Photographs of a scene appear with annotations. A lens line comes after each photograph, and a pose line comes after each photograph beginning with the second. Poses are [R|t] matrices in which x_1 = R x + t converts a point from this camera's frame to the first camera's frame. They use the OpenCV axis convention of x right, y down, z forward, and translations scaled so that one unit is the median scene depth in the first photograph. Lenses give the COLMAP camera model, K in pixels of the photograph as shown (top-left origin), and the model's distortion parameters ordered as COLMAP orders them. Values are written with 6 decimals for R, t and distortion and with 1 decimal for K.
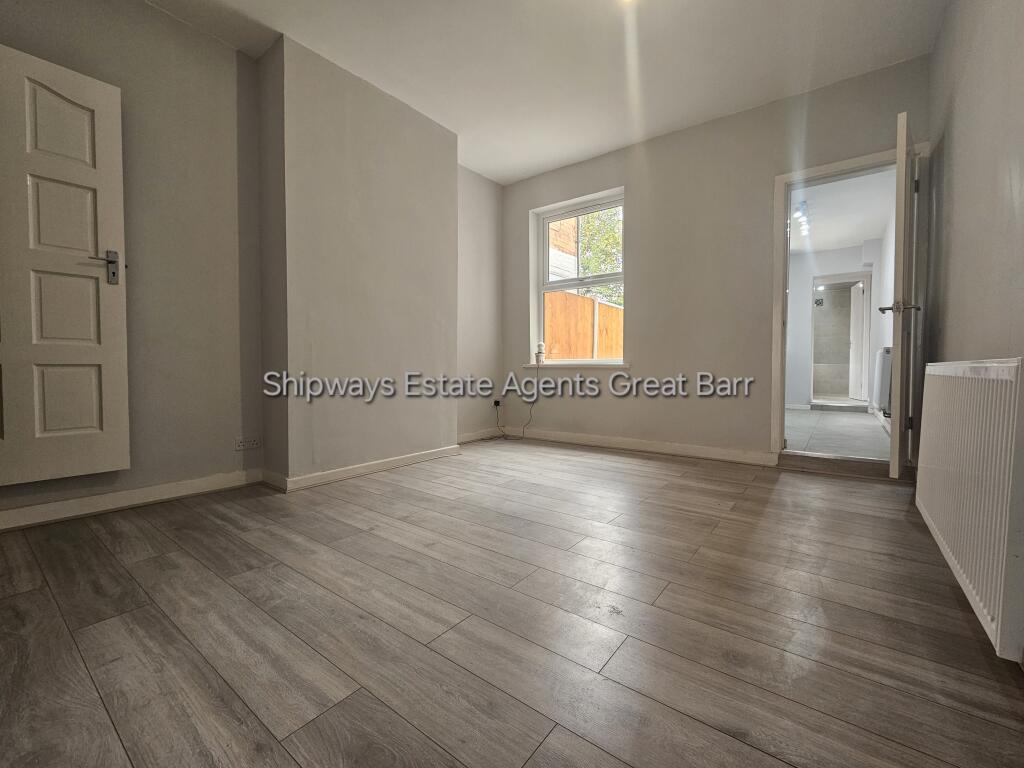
lens RADIAL K [[430.8, 0, 511.1], [0, 430.8, 380.7], [0, 0, 1]] dist [-0.000394, 0.000992]
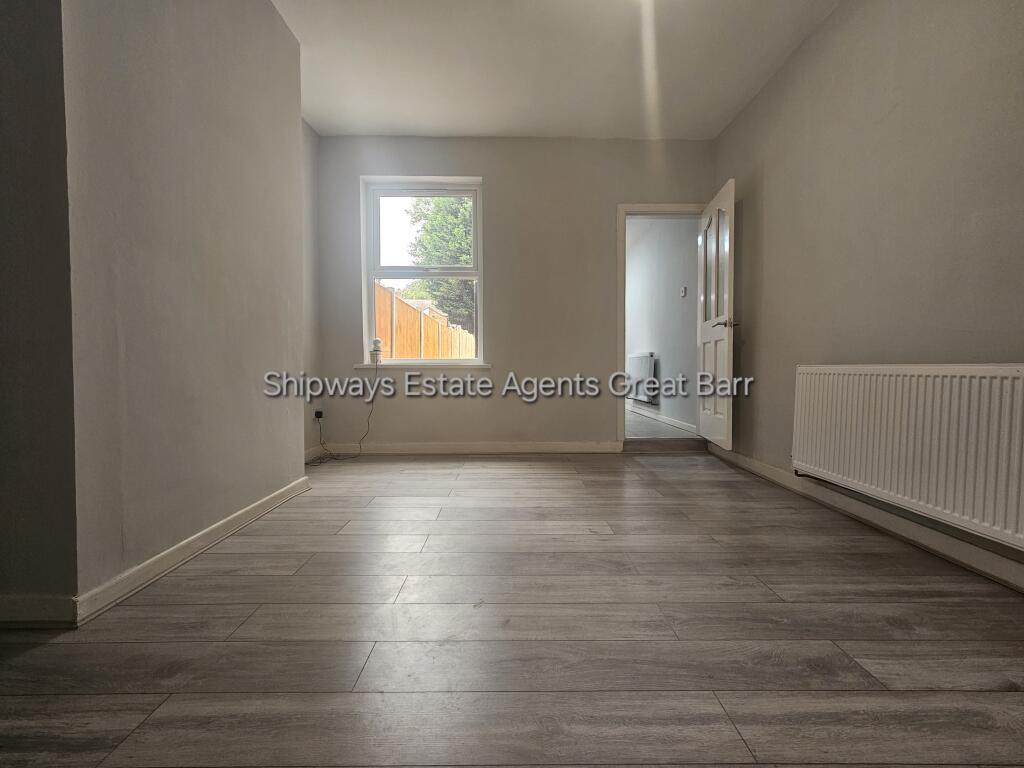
lens RADIAL K [[433.8, 0, 512.0], [0, 433.8, 384.0], [0, 0, 1]] dist [-0.000454, 0.001140]
pose [[0.791525, -0.025057, 0.610623, -0.545314], [0.019430, 0.999686, 0.015836, -0.019437], [-0.610828, -0.000670, 0.791763, 0.391740]]
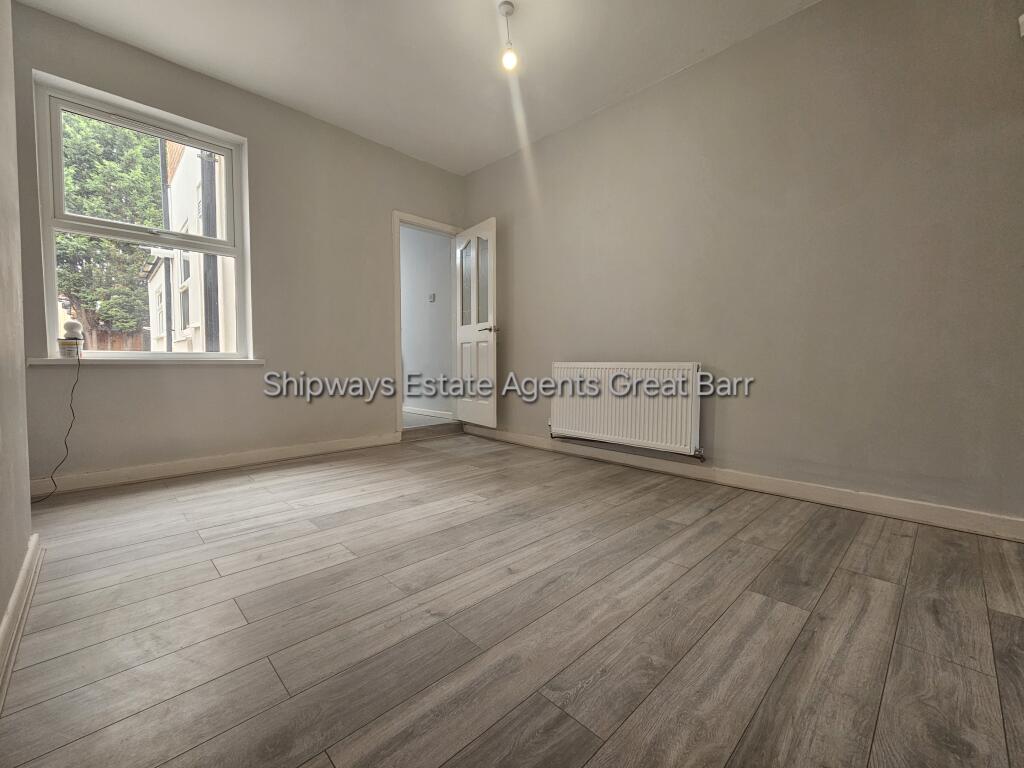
lens RADIAL K [[430.8, 0, 511.1], [0, 430.8, 380.7], [0, 0, 1]] dist [-0.000394, 0.000992]
pose [[0.144806, -0.043831, 0.988489, -0.937164], [0.028962, 0.998778, 0.040045, -0.035922], [-0.989036, 0.022830, 0.145899, 0.781327]]
